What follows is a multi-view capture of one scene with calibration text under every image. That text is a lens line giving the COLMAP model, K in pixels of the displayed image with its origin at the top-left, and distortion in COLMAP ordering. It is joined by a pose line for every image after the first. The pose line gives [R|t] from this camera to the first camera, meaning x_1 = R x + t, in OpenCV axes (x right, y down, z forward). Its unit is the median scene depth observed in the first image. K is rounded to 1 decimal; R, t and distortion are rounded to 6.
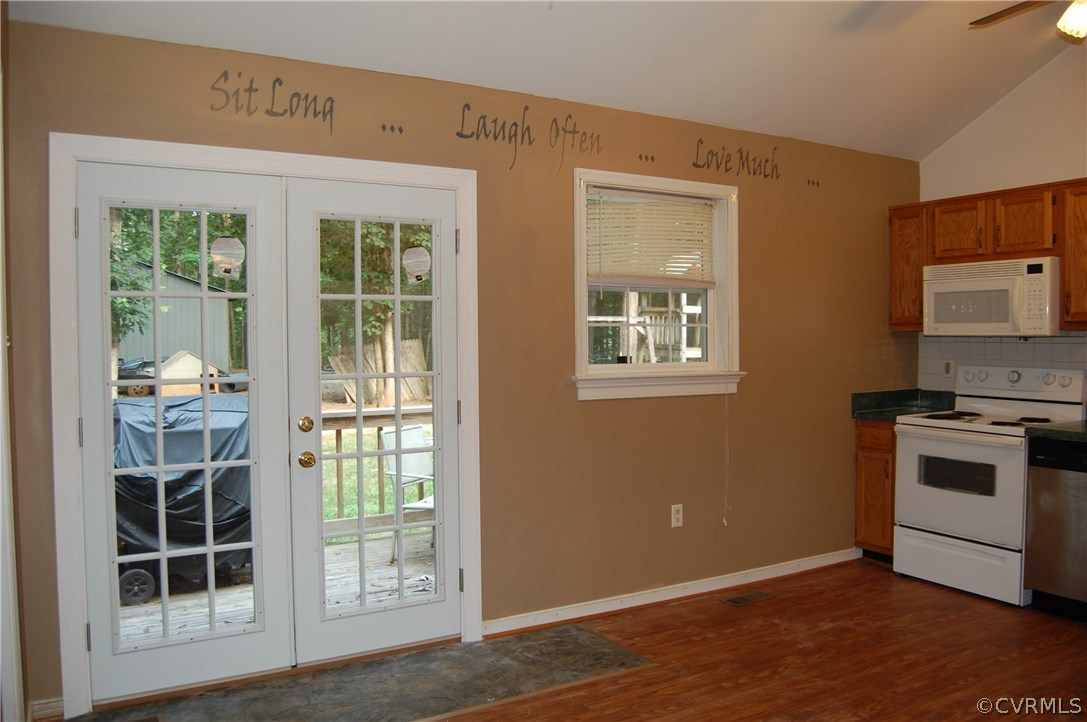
lens RADIAL K [[862.1, 0, 542.7], [0, 862.1, 361.0], [0, 0, 1]] dist [-0.080981, 0.028630]
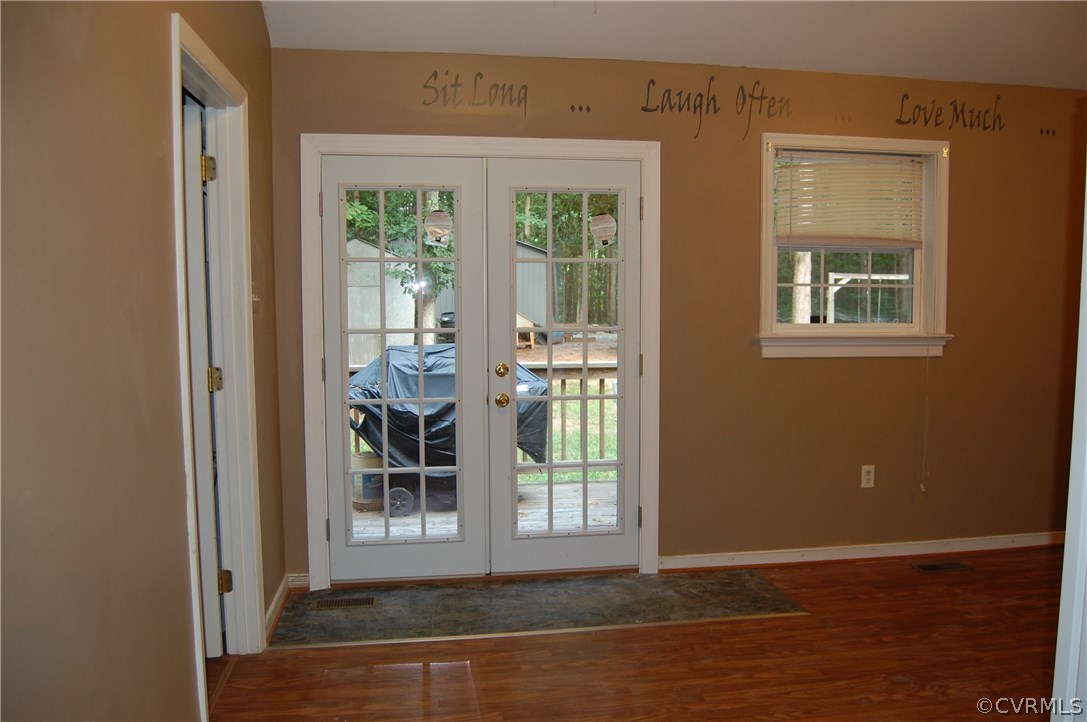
lens RADIAL K [[862.1, 0, 545.7], [0, 862.1, 359.0], [0, 0, 1]] dist [-0.080981, 0.028630]
pose [[0.929100, 0.032780, -0.368374, 0.192979], [-0.015199, 0.998607, 0.050526, -0.001333], [0.369517, -0.041345, 0.928304, -0.062807]]
